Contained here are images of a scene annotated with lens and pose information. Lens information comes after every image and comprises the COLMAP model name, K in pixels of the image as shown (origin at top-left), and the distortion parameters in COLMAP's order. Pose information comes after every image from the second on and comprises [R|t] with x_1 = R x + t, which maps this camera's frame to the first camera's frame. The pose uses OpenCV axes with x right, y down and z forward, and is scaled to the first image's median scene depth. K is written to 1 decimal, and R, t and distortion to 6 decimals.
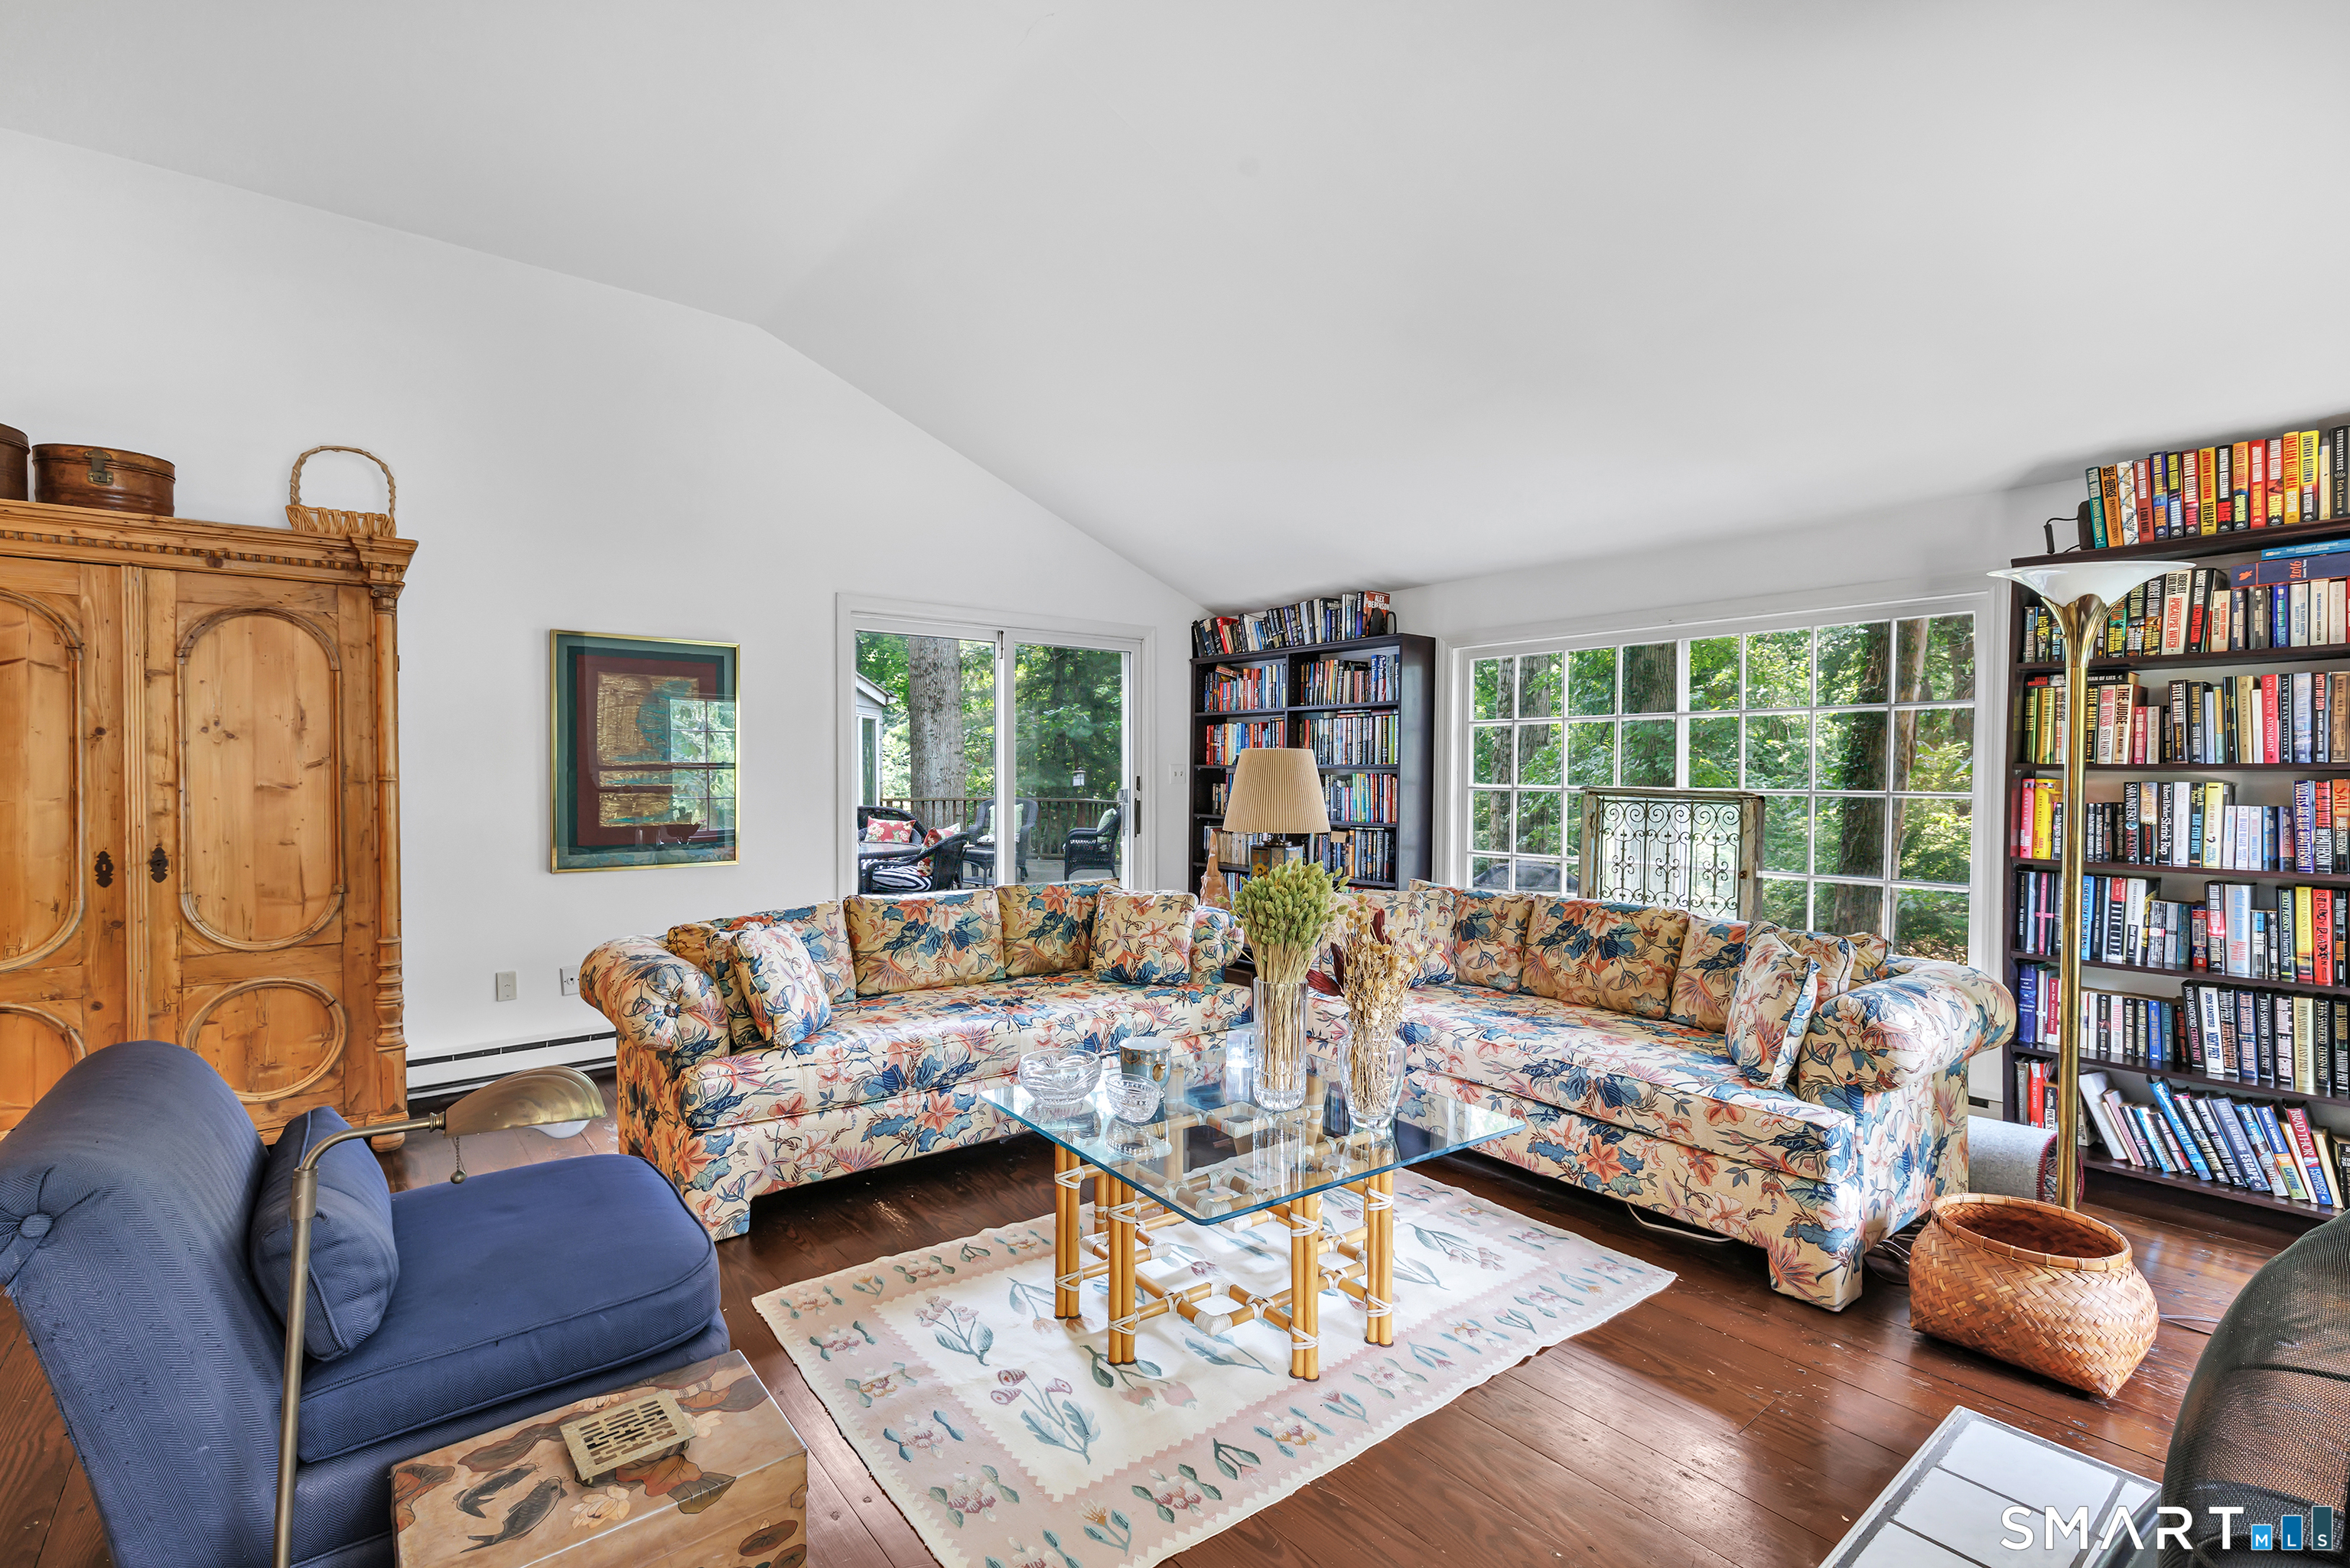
lens RADIAL K [[1080.4, 0, 1201.2], [0, 1080.4, 783.9], [0, 0, 1]] dist [0.002681, 0.000915]
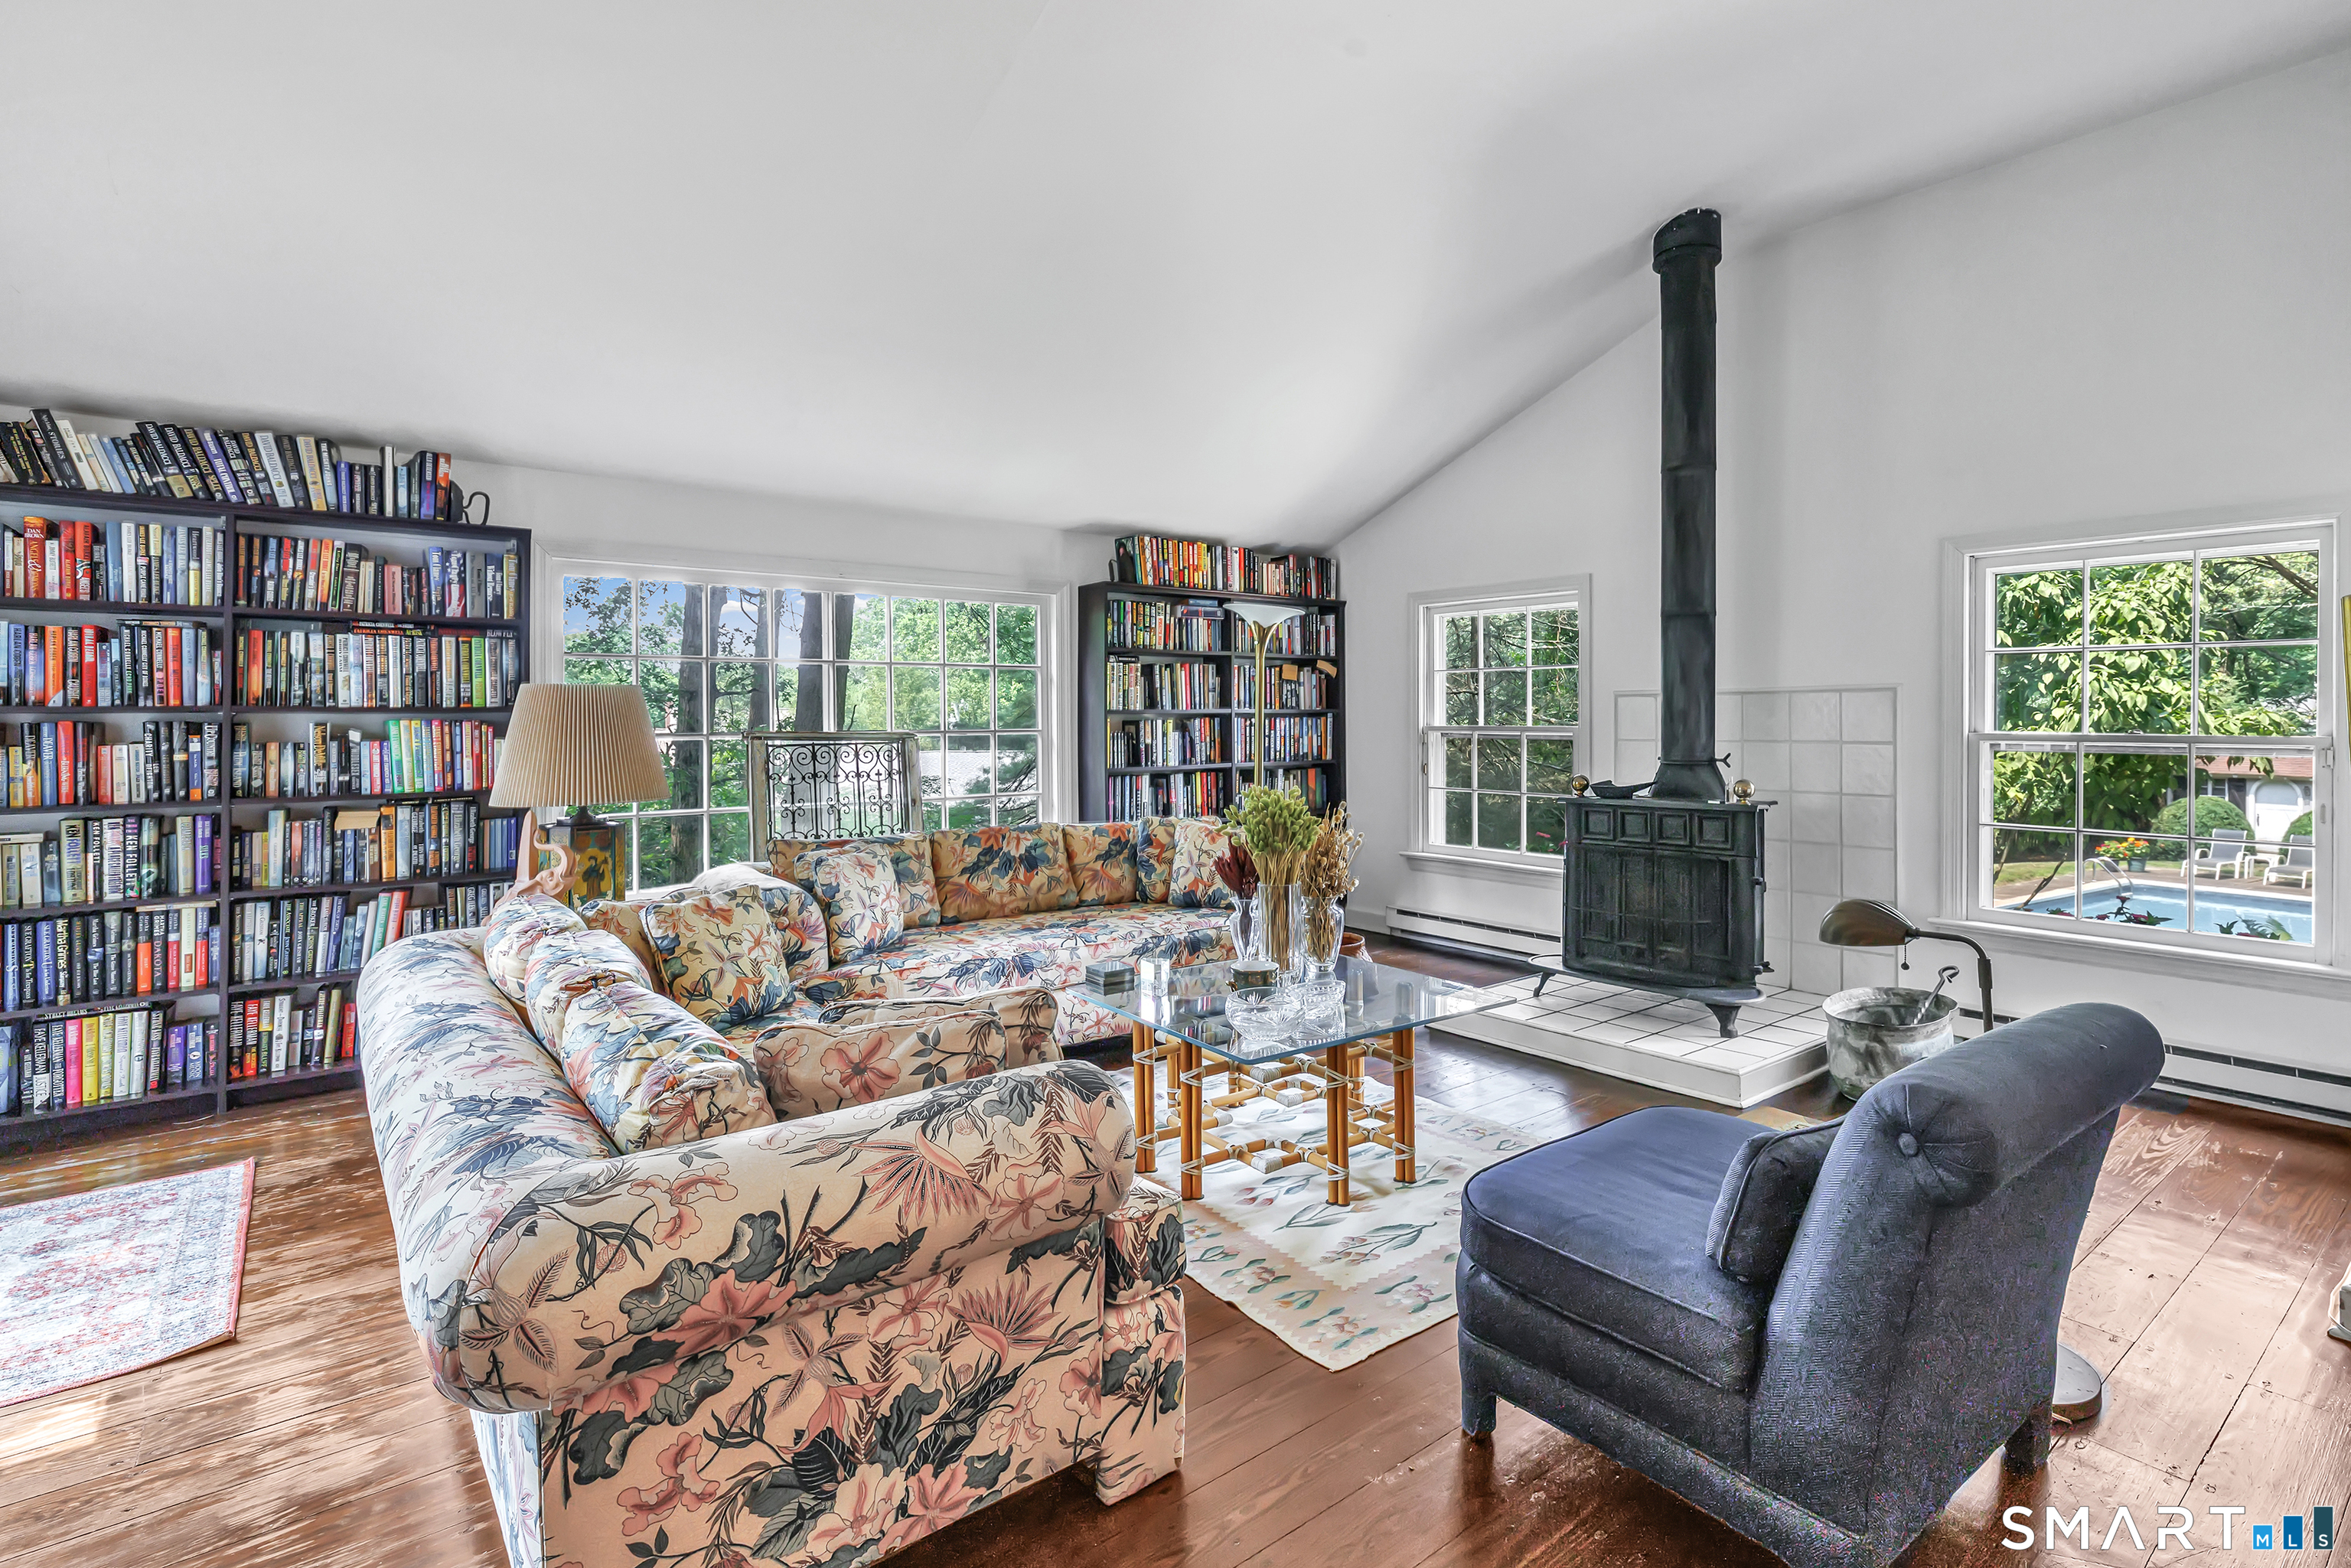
lens RADIAL K [[1127.8, 0, 1274.9], [0, 1127.8, 720.0], [0, 0, 1]] dist [0.004950, -0.001256]
pose [[-0.002688, -0.005404, 0.999982, -0.920987], [0.015794, 0.999860, 0.005446, -0.008182], [-0.999872, 0.015809, -0.002602, 0.773552]]
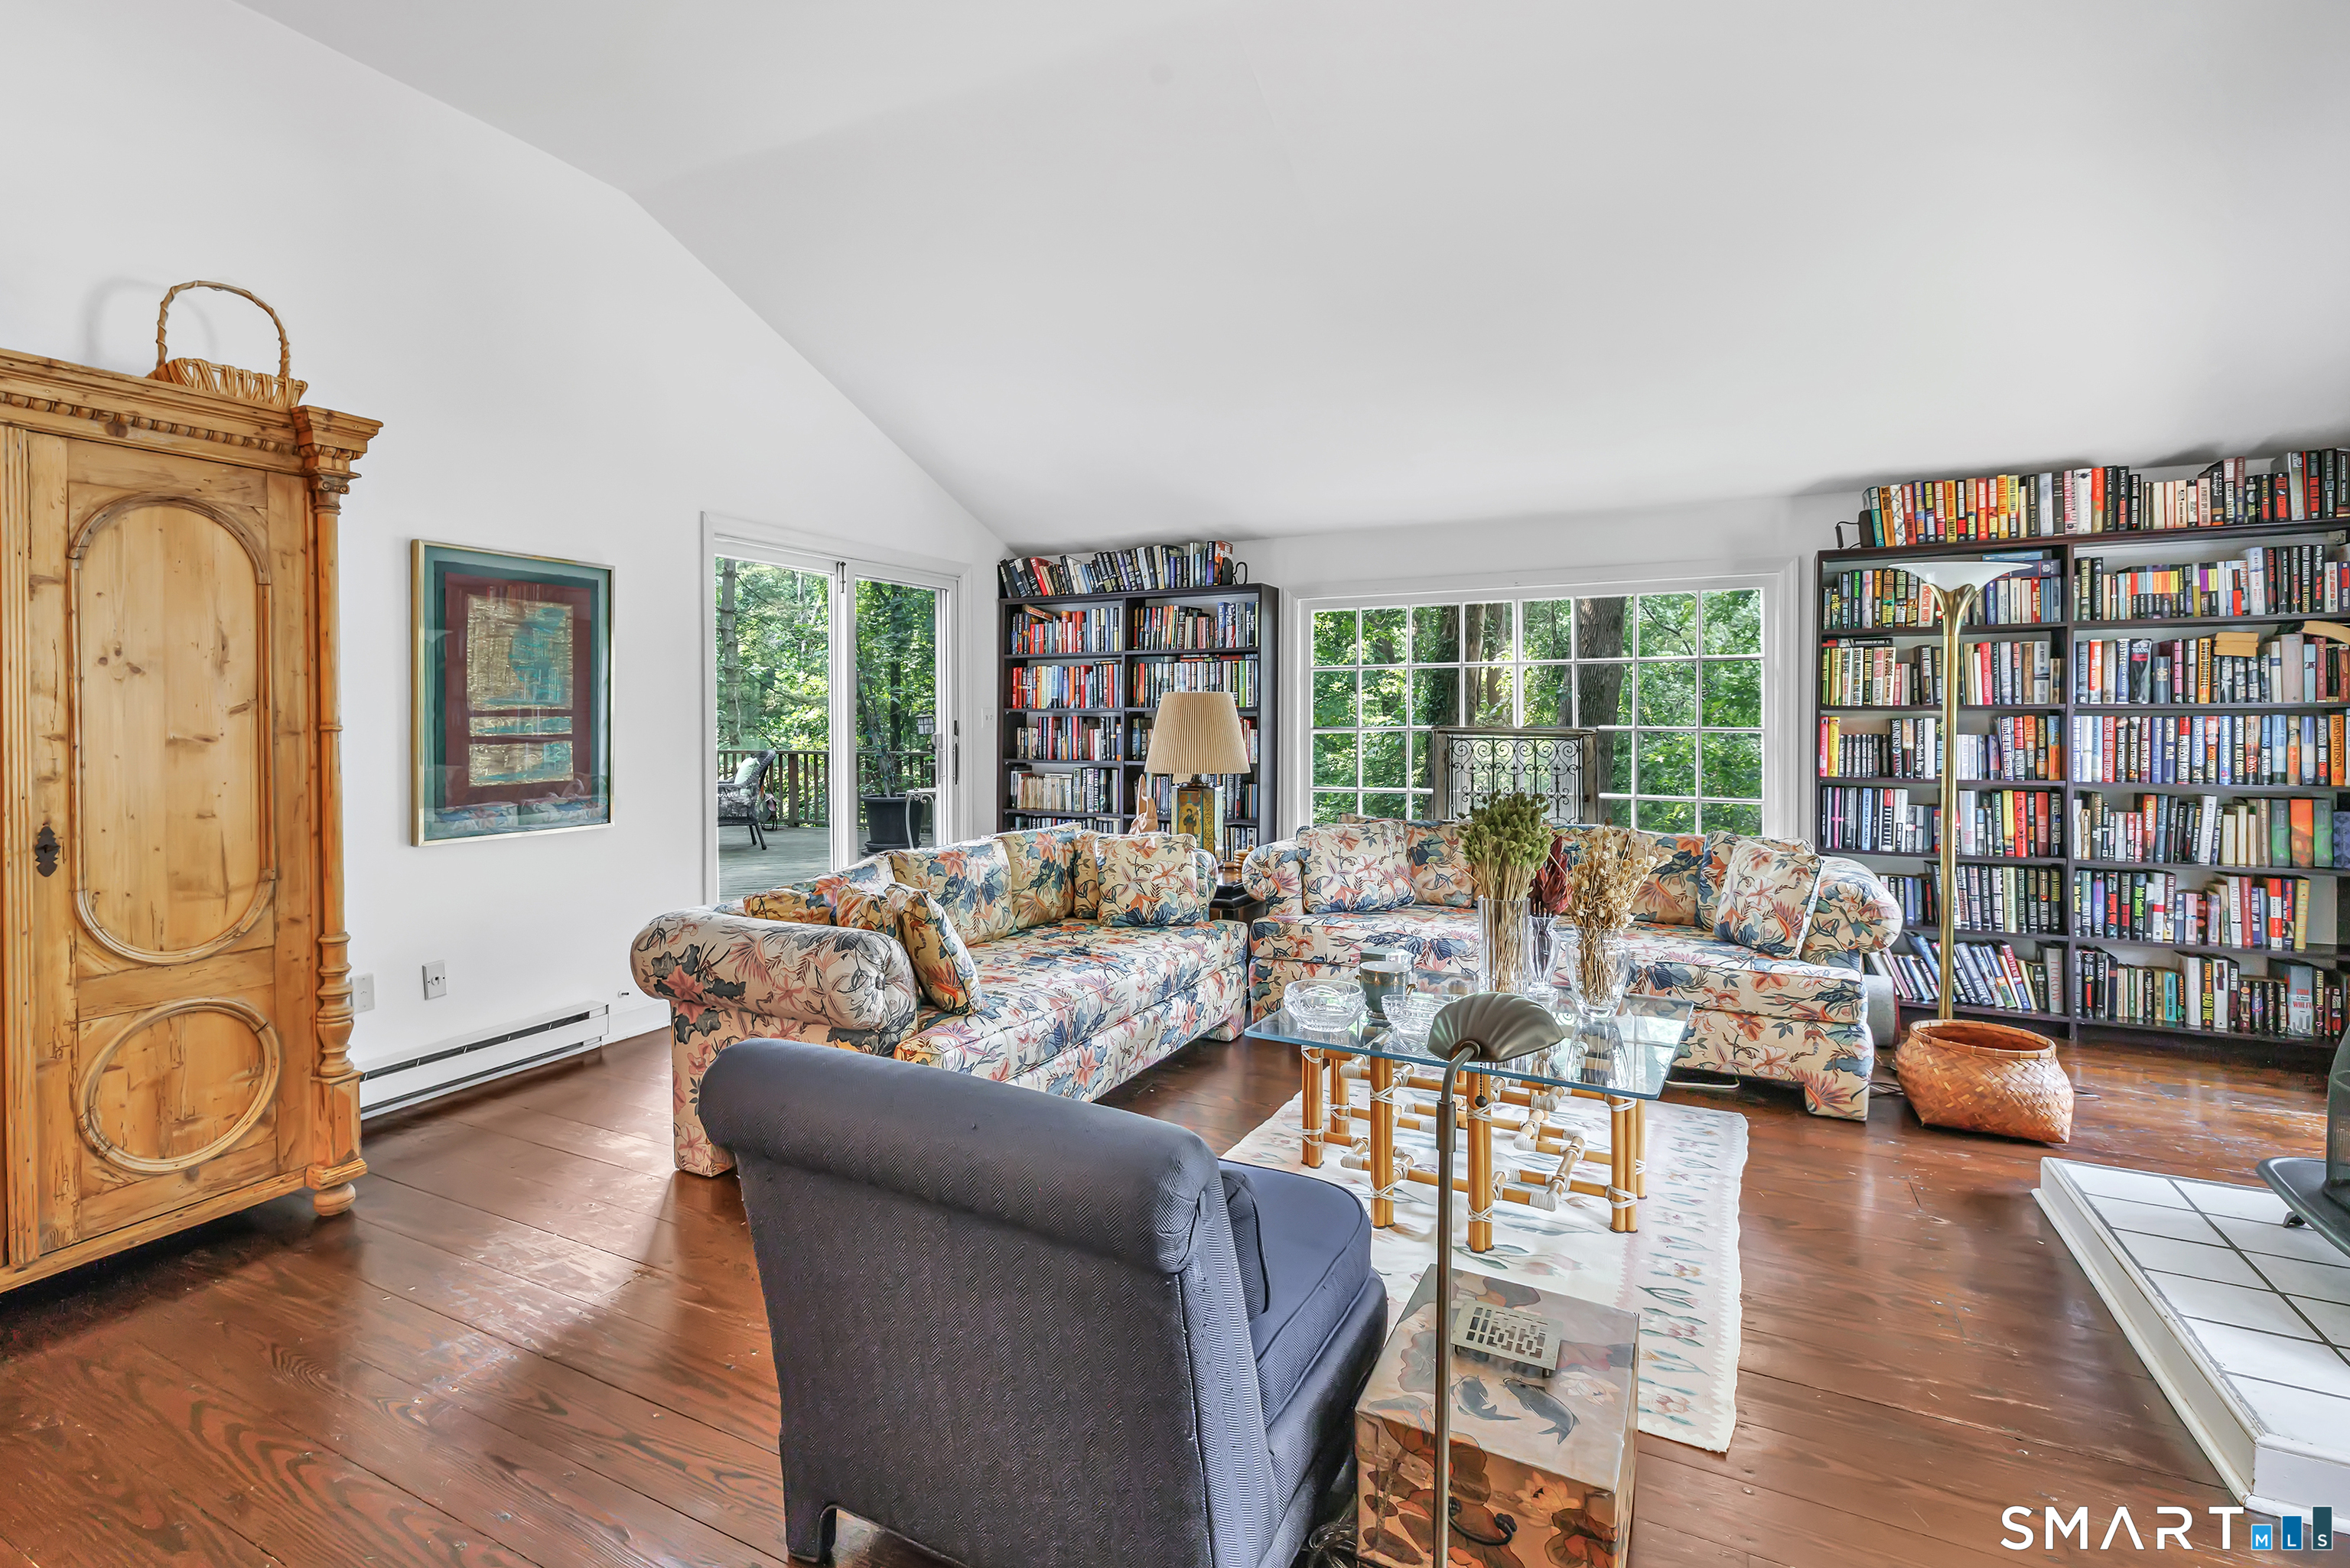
lens RADIAL K [[1127.3, 0, 1137.6], [0, 1127.3, 719.9], [0, 0, 1]] dist [0.004950, -0.001256]
pose [[0.924874, -0.006178, 0.380224, -0.546521], [0.009026, 0.999943, -0.005708, -0.000550], [-0.380167, 0.008711, 0.924877, 0.043353]]
